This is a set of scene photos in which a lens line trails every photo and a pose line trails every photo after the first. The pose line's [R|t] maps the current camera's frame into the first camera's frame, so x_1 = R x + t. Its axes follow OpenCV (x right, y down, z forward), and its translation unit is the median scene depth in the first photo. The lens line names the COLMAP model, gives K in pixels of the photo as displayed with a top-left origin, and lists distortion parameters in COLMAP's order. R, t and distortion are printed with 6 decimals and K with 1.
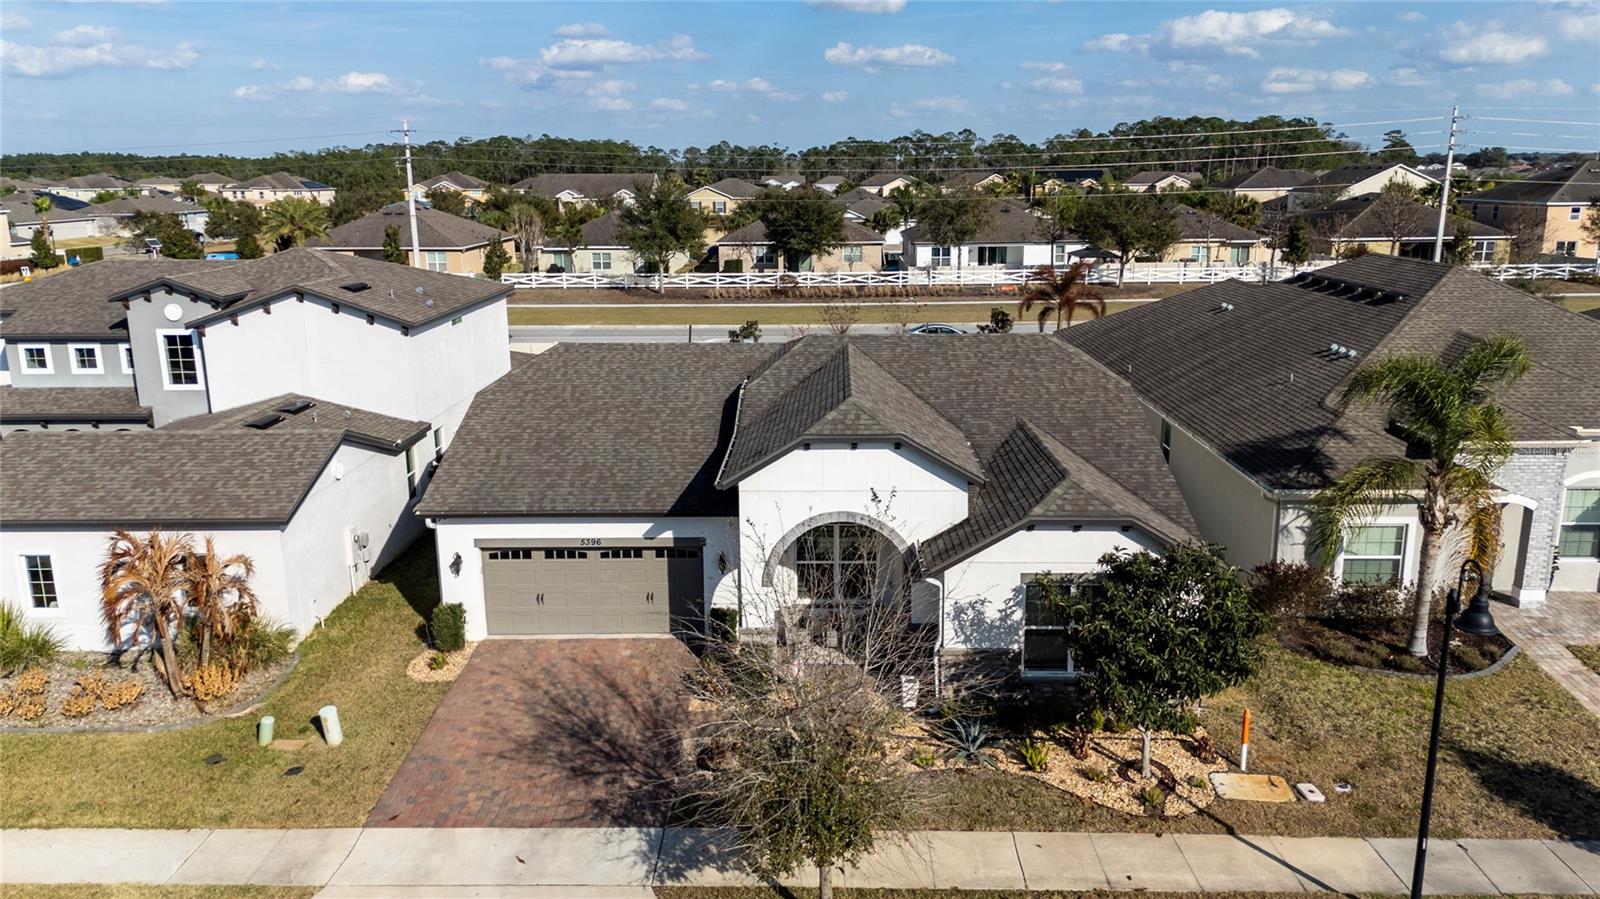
lens RADIAL K [[1157.1, 0, 800.0], [0, 1157.1, 449.5], [0, 0, 1]] dist [0.041241, -0.005596]
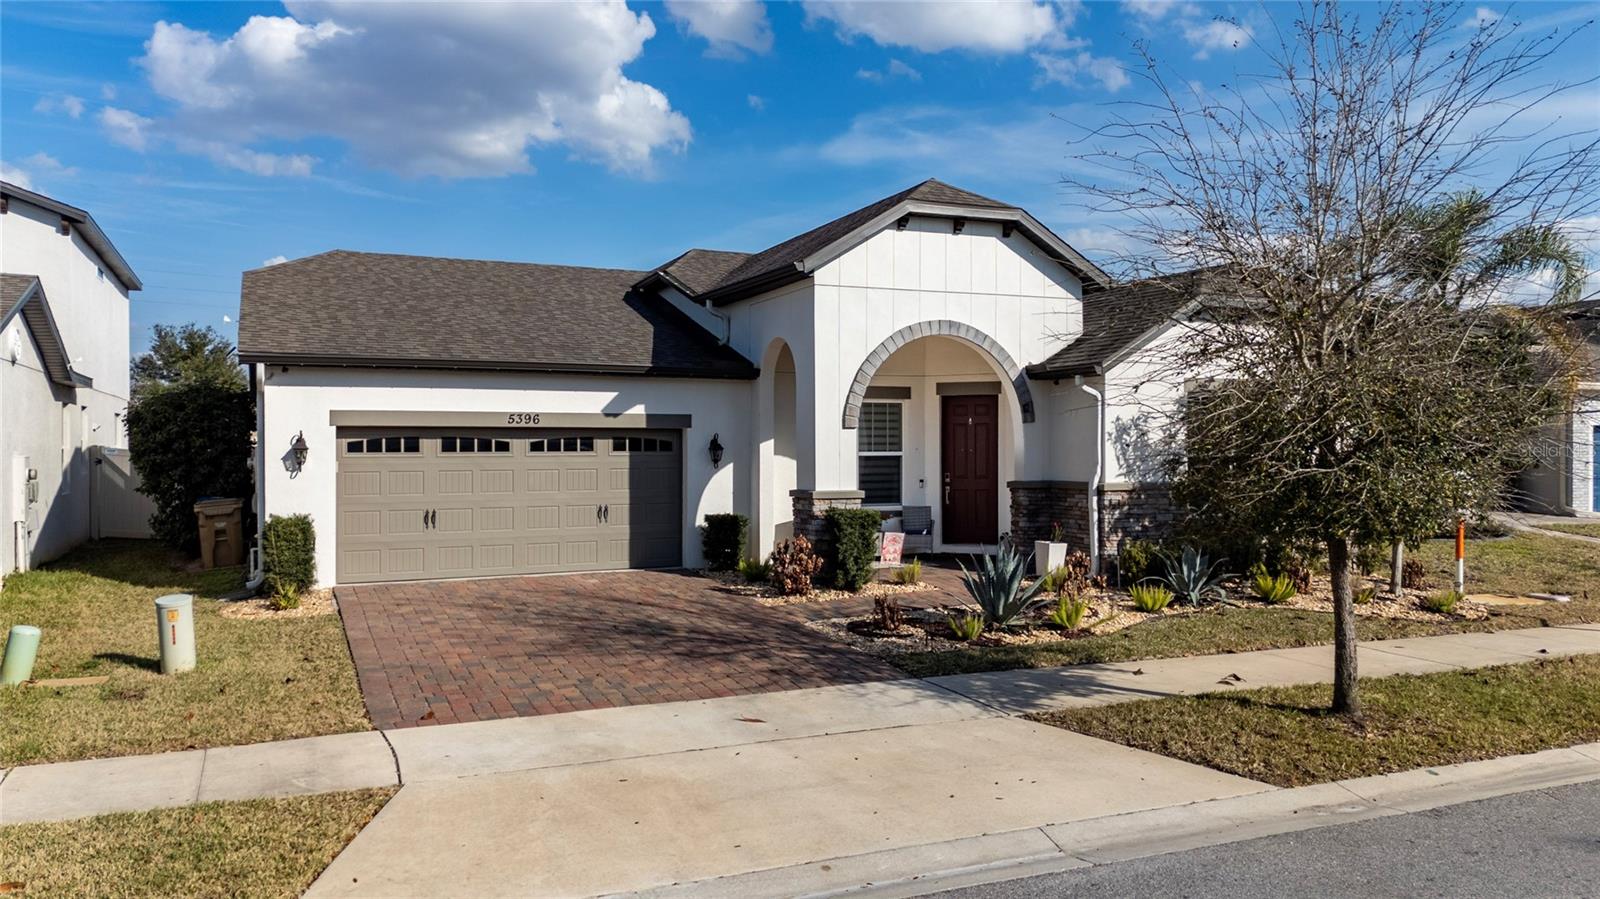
lens RADIAL K [[1161.4, 0, 797.8], [0, 1161.4, 472.0], [0, 0, 1]] dist [0.071095, -0.084513]
pose [[0.901996, -0.001026, 0.431743, -0.333810], [0.093646, 0.976656, -0.193324, 0.257296], [-0.421466, 0.214808, 0.881036, 0.373439]]
